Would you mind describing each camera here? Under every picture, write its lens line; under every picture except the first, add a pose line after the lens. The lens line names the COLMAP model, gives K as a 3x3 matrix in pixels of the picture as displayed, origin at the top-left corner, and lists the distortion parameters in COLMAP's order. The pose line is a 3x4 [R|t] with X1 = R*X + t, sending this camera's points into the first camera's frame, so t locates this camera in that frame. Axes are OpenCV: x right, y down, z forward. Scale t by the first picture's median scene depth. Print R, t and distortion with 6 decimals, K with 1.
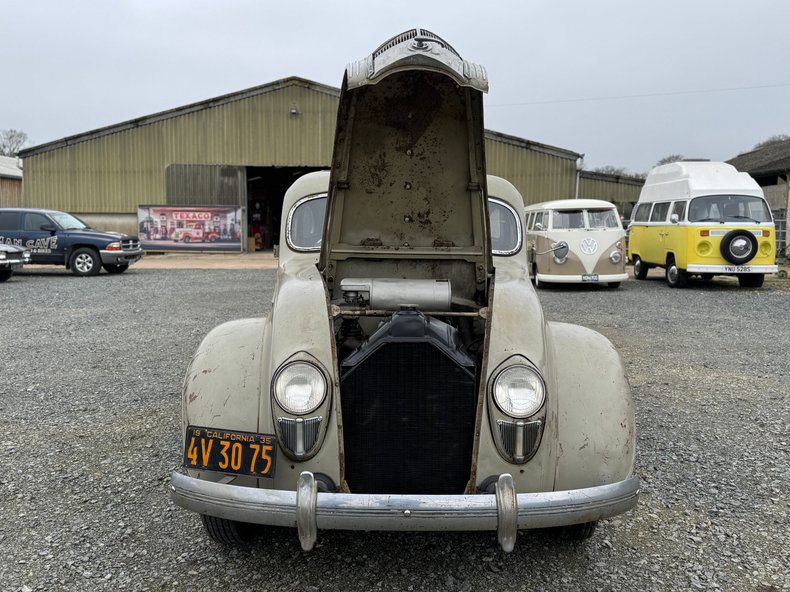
lens RADIAL K [[754.3, 0, 410.1], [0, 754.3, 289.7], [0, 0, 1]] dist [0.037476, 0.000000]
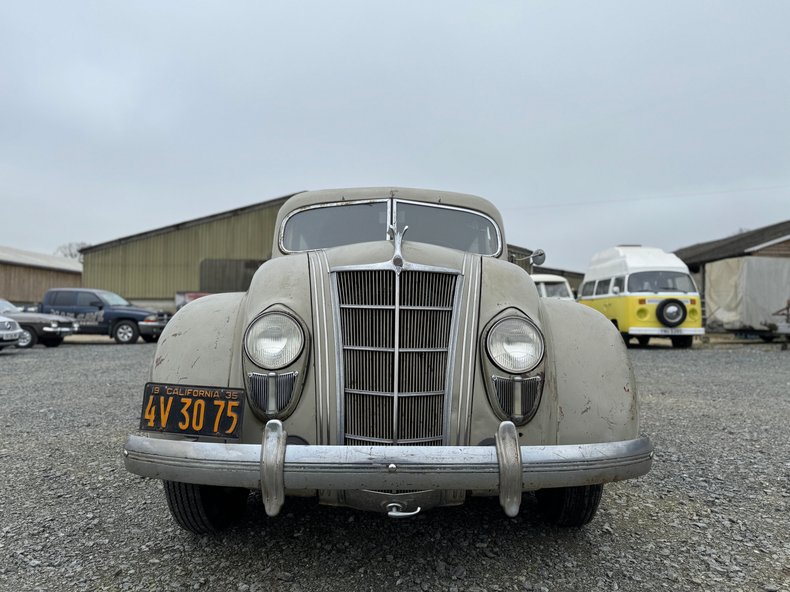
lens RADIAL K [[600.3, 0, 405.7], [0, 600.3, 299.5], [0, 0, 1]] dist [0.068513, -0.084090]
pose [[0.999907, -0.002634, 0.013394, 0.002166], [0.004134, 0.993555, -0.113275, 0.151208], [-0.013009, 0.113320, 0.993473, 0.254461]]
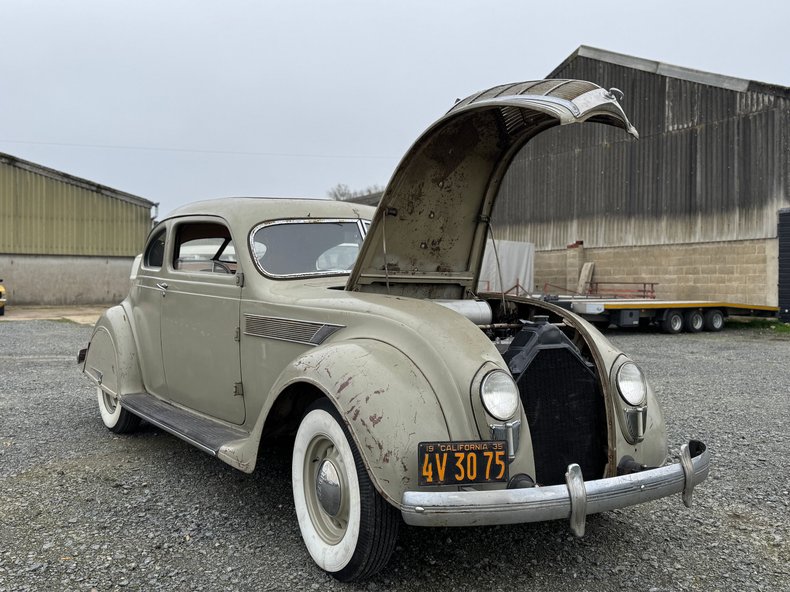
lens RADIAL K [[754.3, 0, 398.8], [0, 754.3, 285.3], [0, 0, 1]] dist [0.037476, 0.000000]
pose [[0.825189, -0.001933, 0.564854, -0.797347], [0.043791, 0.997203, -0.060561, 0.031589], [-0.563157, 0.074709, 0.822966, 0.180676]]
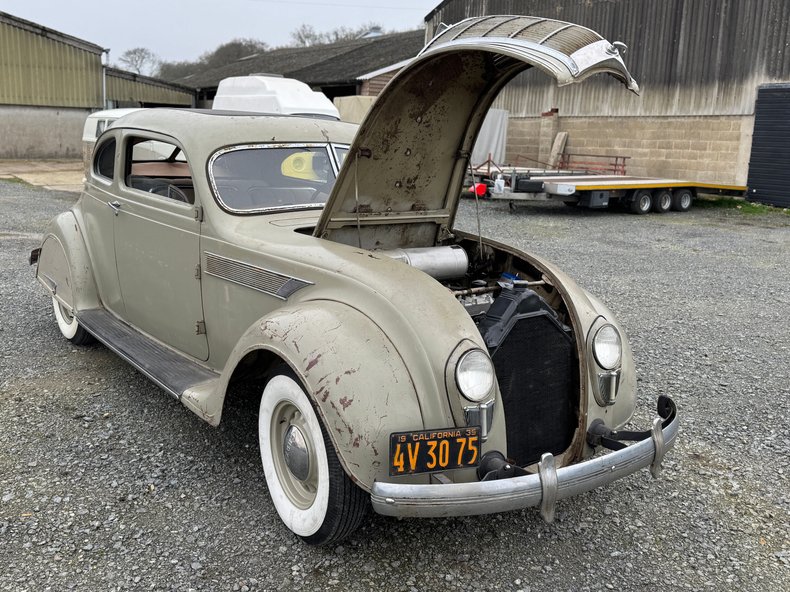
lens RADIAL K [[754.3, 0, 401.3], [0, 754.3, 291.8], [0, 0, 1]] dist [0.037476, 0.000000]
pose [[0.798754, -0.101273, 0.593073, -0.757389], [0.020374, 0.989719, 0.141566, -0.117938], [-0.601313, -0.100993, 0.792605, 0.243889]]
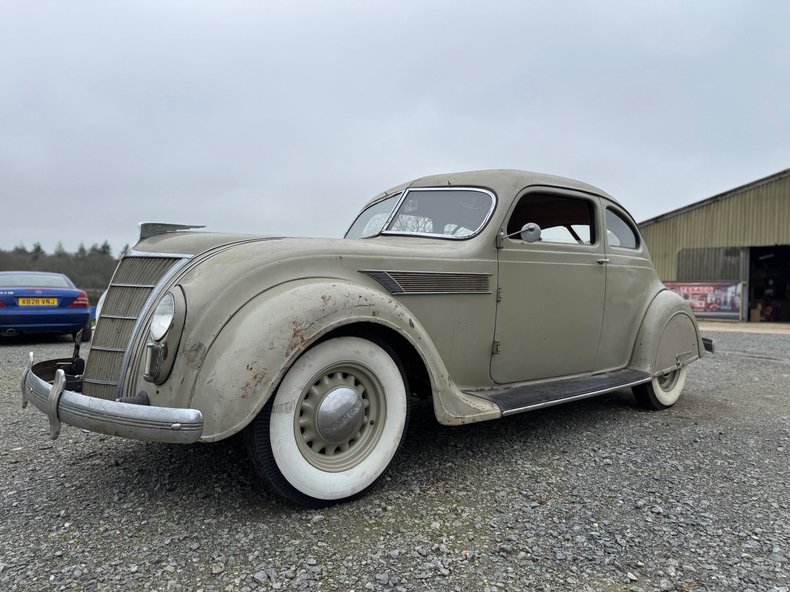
lens RADIAL K [[560.9, 0, 408.1], [0, 560.9, 293.5], [0, 0, 1]] dist [0.038978, -0.038755]
pose [[0.662683, 0.009710, -0.748837, 0.911813], [-0.090061, 0.993693, -0.066814, 0.115889], [0.743465, 0.111717, 0.659377, 0.677355]]
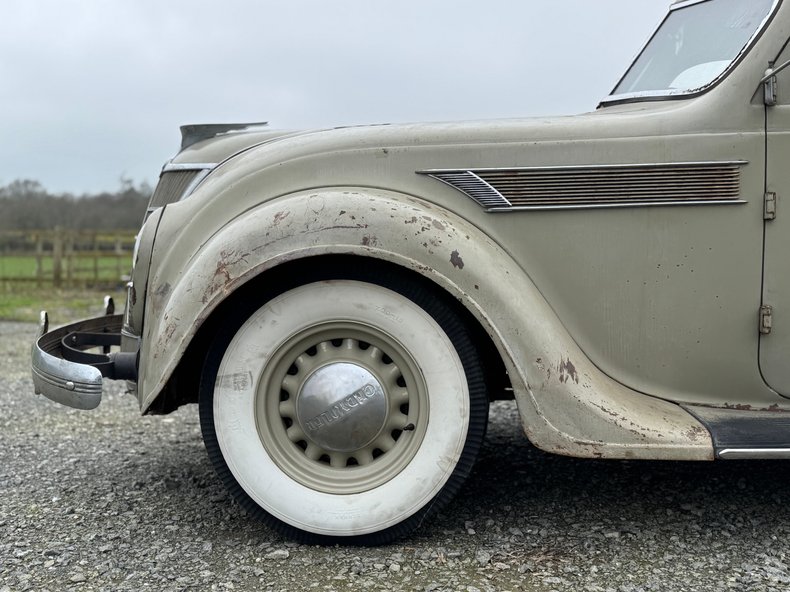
lens RADIAL K [[952.3, 0, 391.3], [0, 952.3, 303.0], [0, 0, 1]] dist [0.074173, 0.000000]
pose [[-0.002005, 0.063340, -0.997990, 1.082944], [-0.098027, 0.993173, 0.063231, 0.095299], [0.995182, 0.097957, 0.004218, 1.177304]]
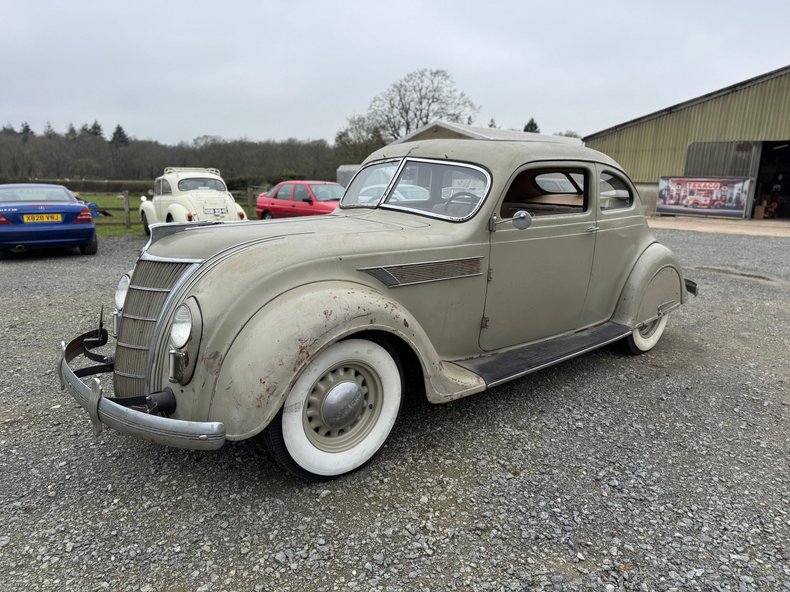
lens RADIAL K [[560.9, 0, 408.3], [0, 560.9, 298.9], [0, 0, 1]] dist [0.038978, -0.038755]
pose [[0.659920, 0.171988, -0.731386, 0.957664], [-0.096546, 0.984789, 0.144465, -0.066296], [0.745107, -0.024723, 0.666487, 0.629075]]
